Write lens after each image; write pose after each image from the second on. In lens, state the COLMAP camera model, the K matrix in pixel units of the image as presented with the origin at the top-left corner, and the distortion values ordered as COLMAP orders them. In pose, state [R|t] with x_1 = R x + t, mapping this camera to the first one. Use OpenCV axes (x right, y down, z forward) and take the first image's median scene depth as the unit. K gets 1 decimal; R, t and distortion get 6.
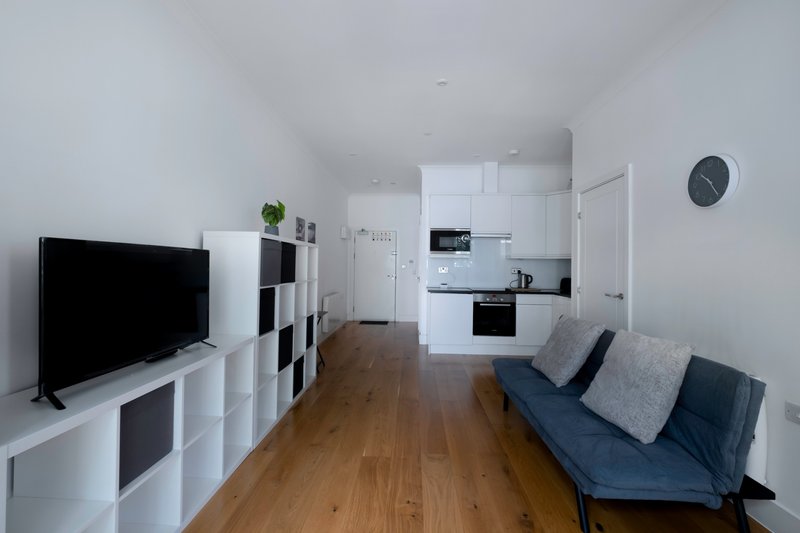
lens RADIAL K [[348.2, 0, 396.0], [0, 348.2, 262.8], [0, 0, 1]] dist [-0.000381, 0.000150]
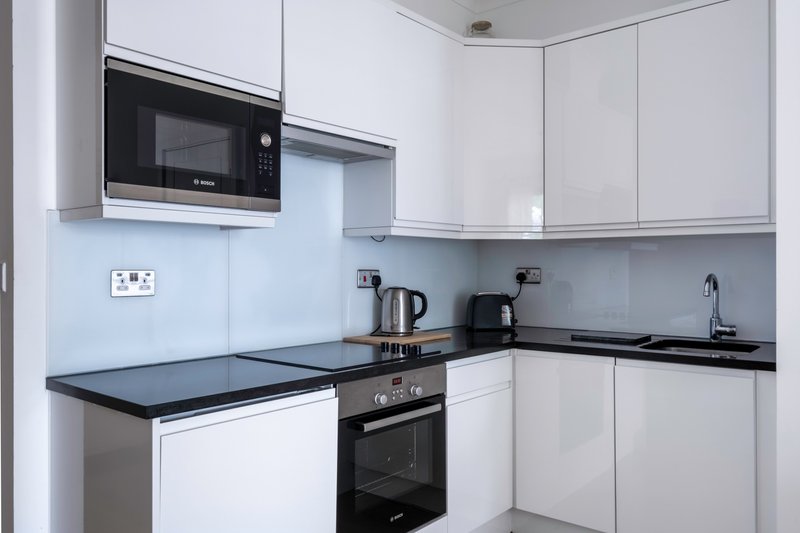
lens RADIAL K [[621.5, 0, 404.4], [0, 621.5, 270.8], [0, 0, 1]] dist [0.001614, 0.003314]
pose [[0.601619, -0.015891, 0.798625, -0.157416], [0.000680, 0.999812, 0.019383, 0.014805], [-0.798783, -0.011118, 0.601516, 1.605733]]
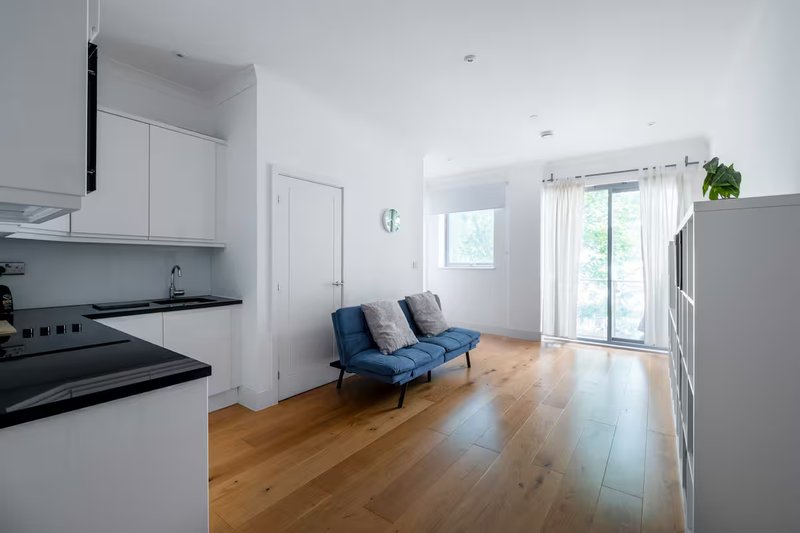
lens RADIAL K [[348.2, 0, 396.0], [0, 348.2, 262.8], [0, 0, 1]] dist [-0.000381, 0.000150]
pose [[-0.827340, -0.014680, 0.561510, -0.296295], [-0.016508, 0.999862, 0.001817, 0.018185], [-0.561459, -0.007766, -0.827468, 2.500389]]
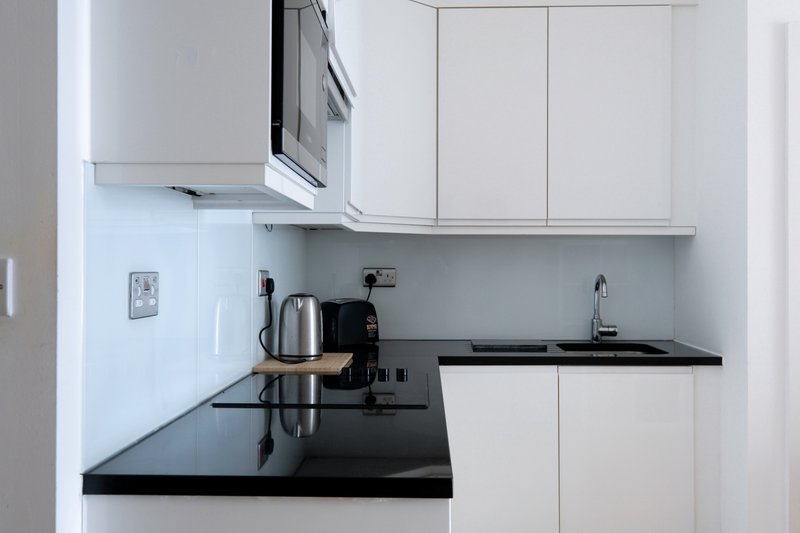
lens RADIAL K [[793.9, 0, 400.0], [0, 793.9, 266.5], [0, 0, 1]] dist [0.006226, 0.008950]
pose [[-0.020199, -0.011181, 0.999733, -0.357883], [-0.010941, 0.999880, 0.010962, 0.016325], [-0.999736, -0.010716, -0.020318, 2.279037]]
